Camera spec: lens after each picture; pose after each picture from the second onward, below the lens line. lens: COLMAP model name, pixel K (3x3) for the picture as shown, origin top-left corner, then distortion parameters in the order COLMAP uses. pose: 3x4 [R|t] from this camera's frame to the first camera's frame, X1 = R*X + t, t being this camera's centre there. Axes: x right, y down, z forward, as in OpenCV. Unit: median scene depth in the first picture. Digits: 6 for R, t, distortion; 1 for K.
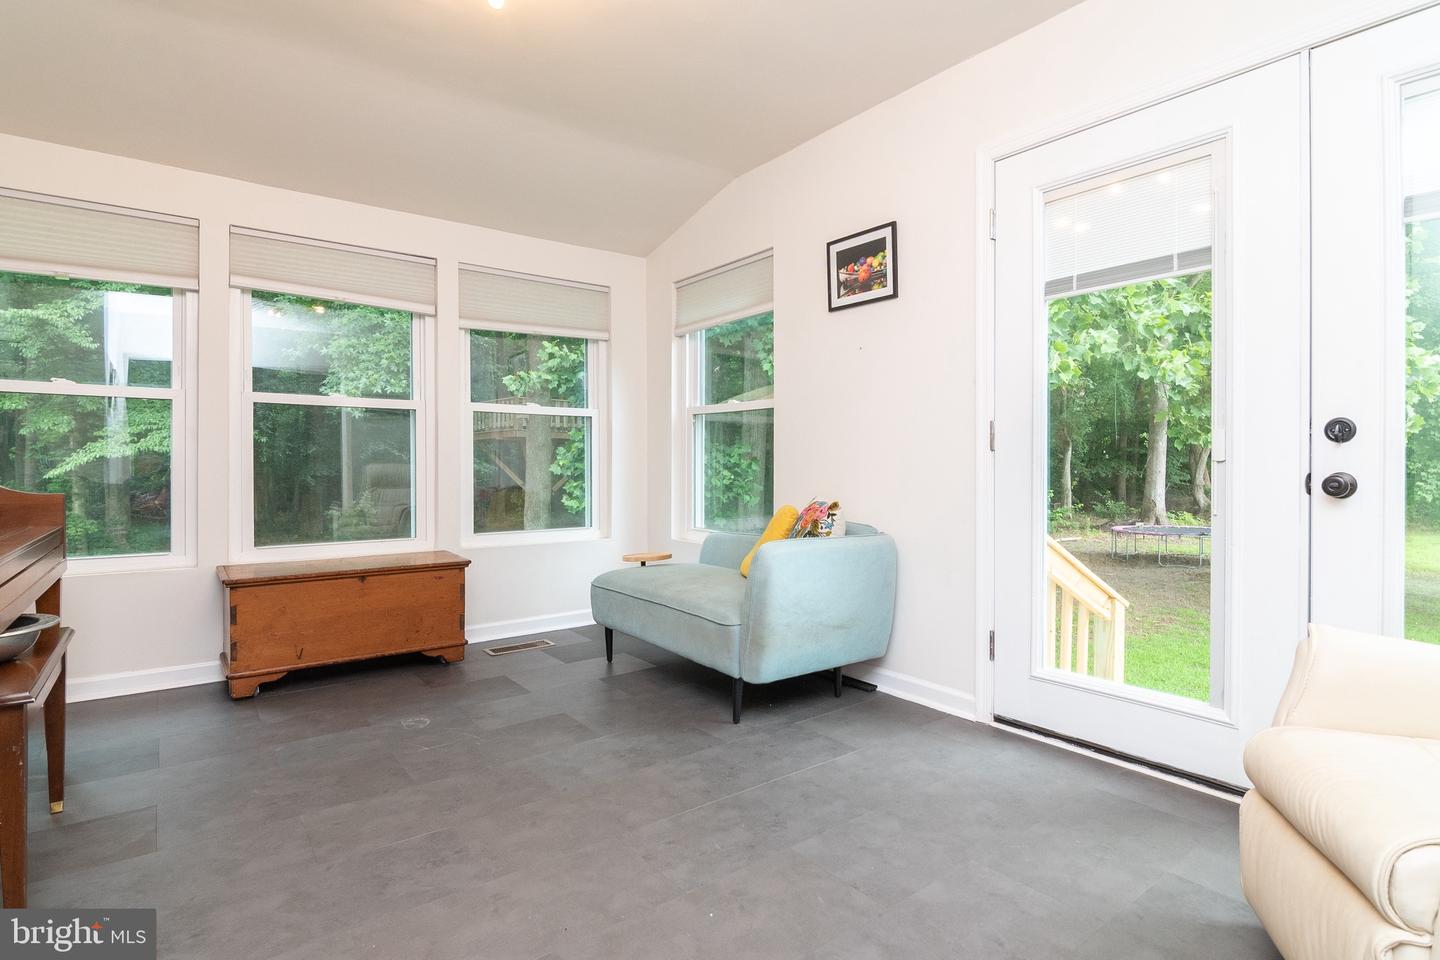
lens RADIAL K [[714.5, 0, 718.9], [0, 714.5, 469.9], [0, 0, 1]] dist [-0.006285, -0.000980]
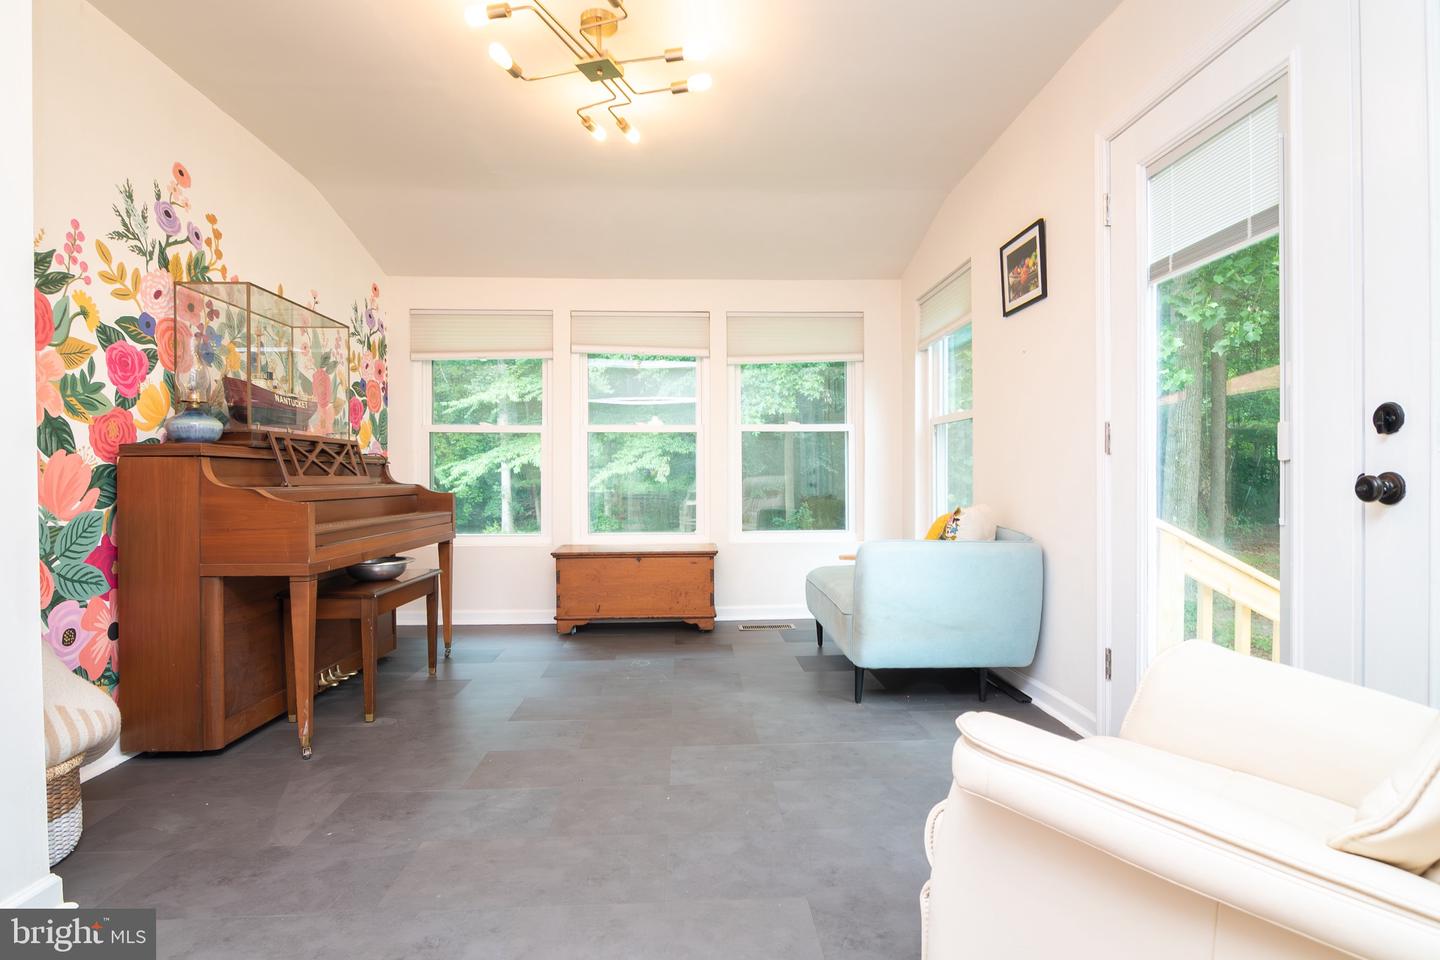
lens RADIAL K [[714.2, 0, 720.0], [0, 714.2, 480.0], [0, 0, 1]] dist [0.017814, 0.000031]
pose [[0.828079, -0.004705, -0.560591, 0.421923], [0.003466, 0.999989, -0.003272, 0.006889], [0.560600, 0.000766, 0.828086, -0.047227]]
